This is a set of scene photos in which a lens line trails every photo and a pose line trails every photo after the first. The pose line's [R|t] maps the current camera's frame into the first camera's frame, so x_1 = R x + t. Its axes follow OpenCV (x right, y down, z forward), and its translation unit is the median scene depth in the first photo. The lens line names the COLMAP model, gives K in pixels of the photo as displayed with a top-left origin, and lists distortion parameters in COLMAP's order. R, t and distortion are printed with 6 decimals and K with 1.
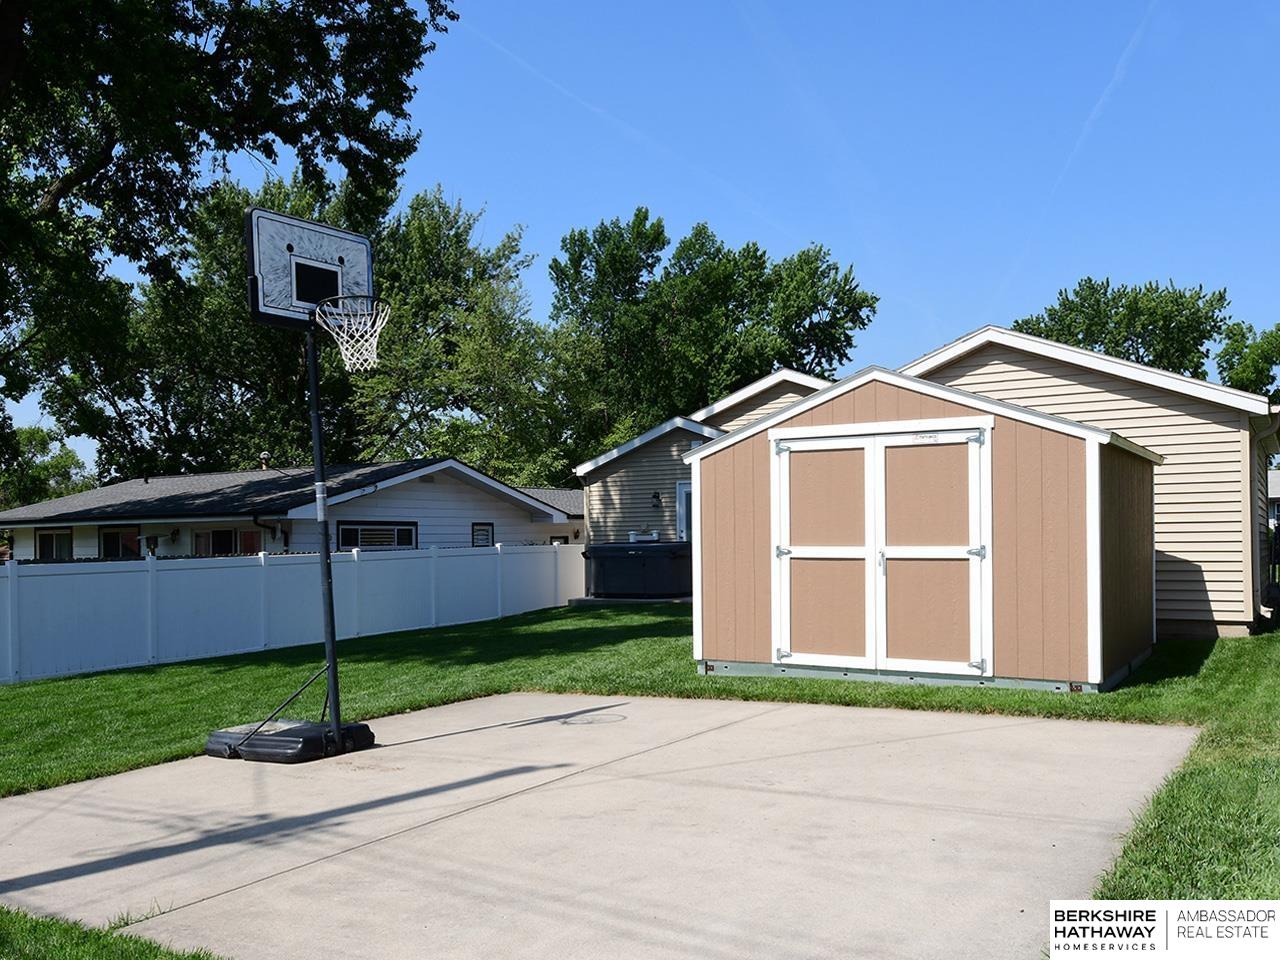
lens RADIAL K [[1161.2, 0, 640.0], [0, 1161.2, 480.0], [0, 0, 1]] dist [0.004267, -0.000758]
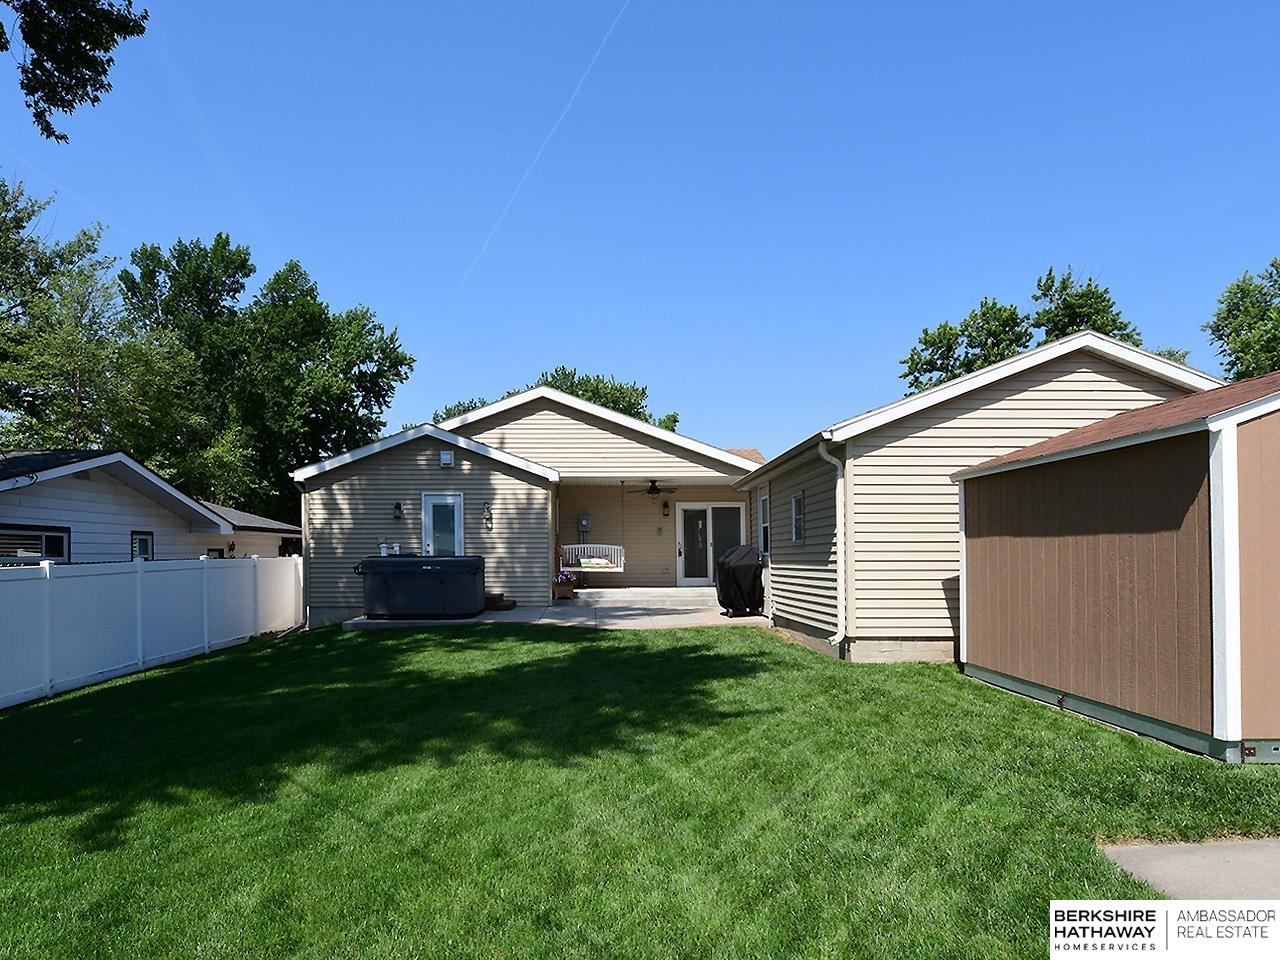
lens RADIAL K [[840.8, 0, 644.9], [0, 840.8, 541.6], [0, 0, 1]] dist [-0.011079, -0.003155]
pose [[0.835472, 0.021292, 0.549120, -0.100017], [-0.038919, 0.999033, 0.020476, 0.010550], [-0.548152, -0.038478, 0.835493, 0.170821]]
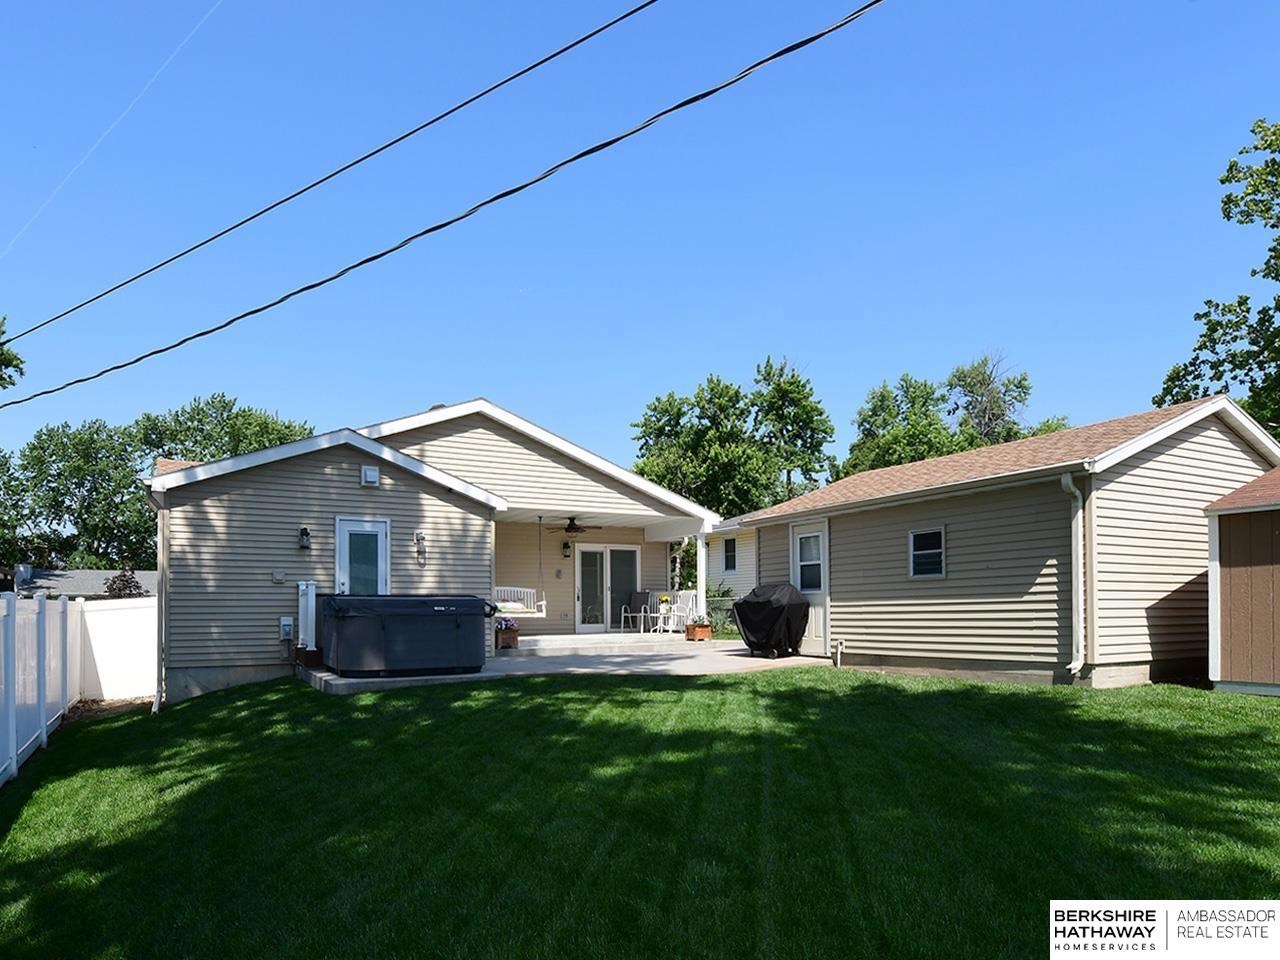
lens RADIAL K [[807.1, 0, 658.9], [0, 807.1, 604.5], [0, 0, 1]] dist [-0.008825, -0.000513]
pose [[0.477827, 0.017755, 0.878274, -0.167041], [-0.046422, 0.998909, 0.005063, 0.023569], [-0.877226, -0.043190, 0.478130, 0.297986]]
